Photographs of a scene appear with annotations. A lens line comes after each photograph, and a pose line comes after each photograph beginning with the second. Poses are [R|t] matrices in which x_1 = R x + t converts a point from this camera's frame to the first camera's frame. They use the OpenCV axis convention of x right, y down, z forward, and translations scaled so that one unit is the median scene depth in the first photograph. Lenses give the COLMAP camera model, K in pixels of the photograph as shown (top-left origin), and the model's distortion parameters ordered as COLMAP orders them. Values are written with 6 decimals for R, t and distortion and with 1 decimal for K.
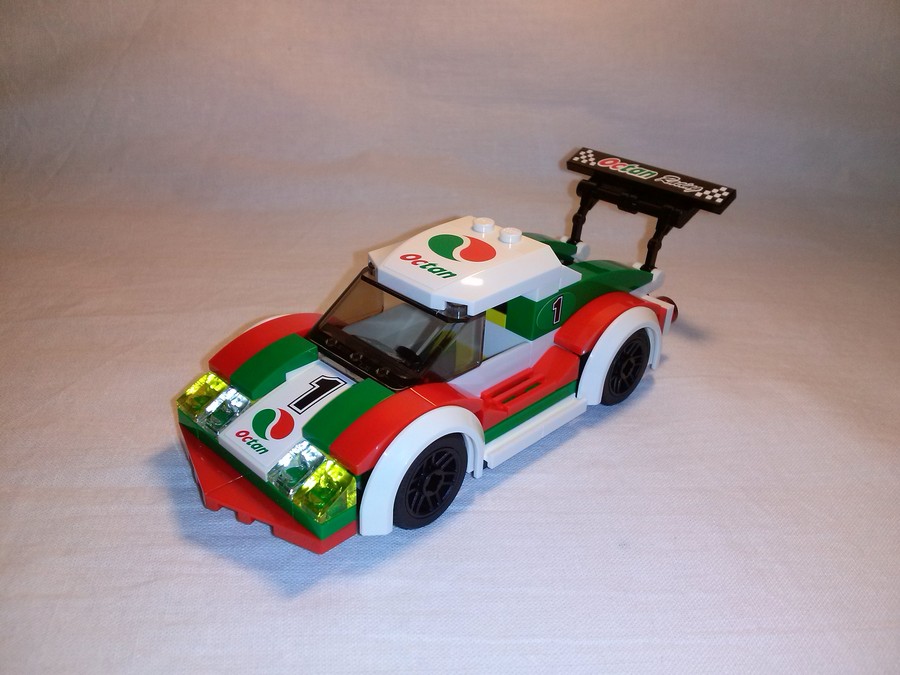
lens RADIAL K [[848.5, 0, 450.0], [0, 848.5, 337.5], [0, 0, 1]] dist [0.083377, -0.305513]
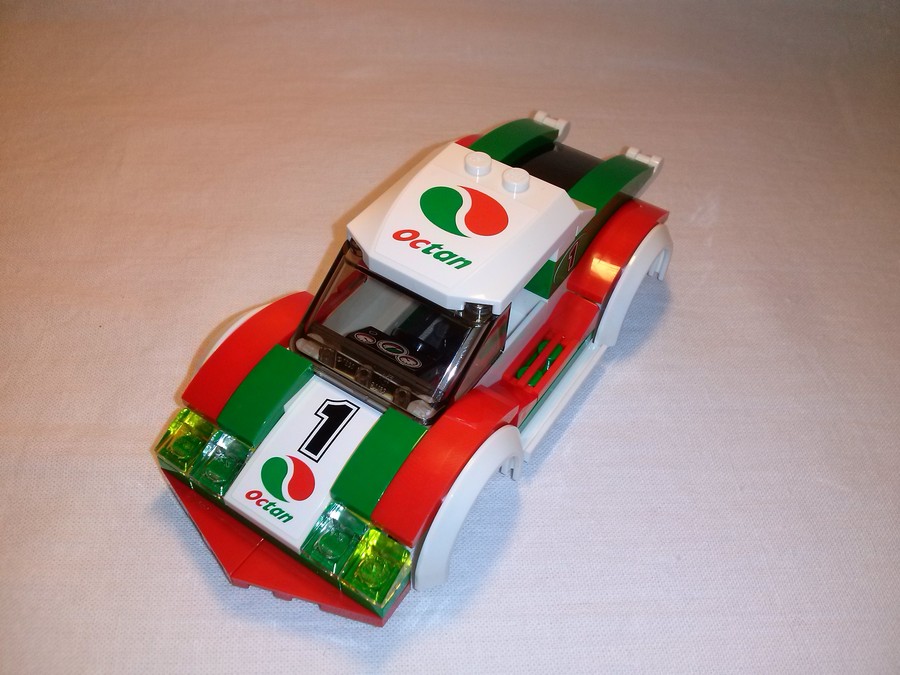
lens RADIAL K [[834.3, 0, 448.2], [0, 834.3, 344.2], [0, 0, 1]] dist [0.053623, -0.220708]
pose [[0.980651, -0.148095, 0.128027, -0.124676], [0.093524, 0.928952, 0.358193, -0.280245], [-0.171977, -0.339289, 0.924828, 0.220258]]
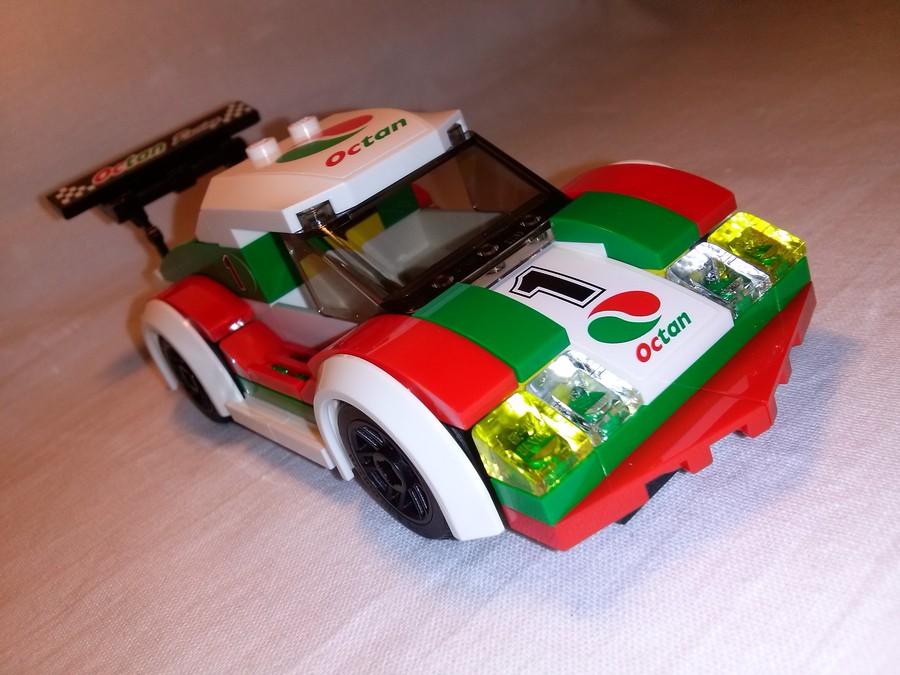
lens RADIAL K [[825.5, 0, 449.9], [0, 825.5, 365.6], [0, 0, 1]] dist [0.063919, -0.343383]
pose [[0.056541, -0.519416, 0.852649, -0.649341], [0.753276, 0.582701, 0.305018, -0.128881], [-0.655270, 0.625034, 0.424210, 0.779236]]
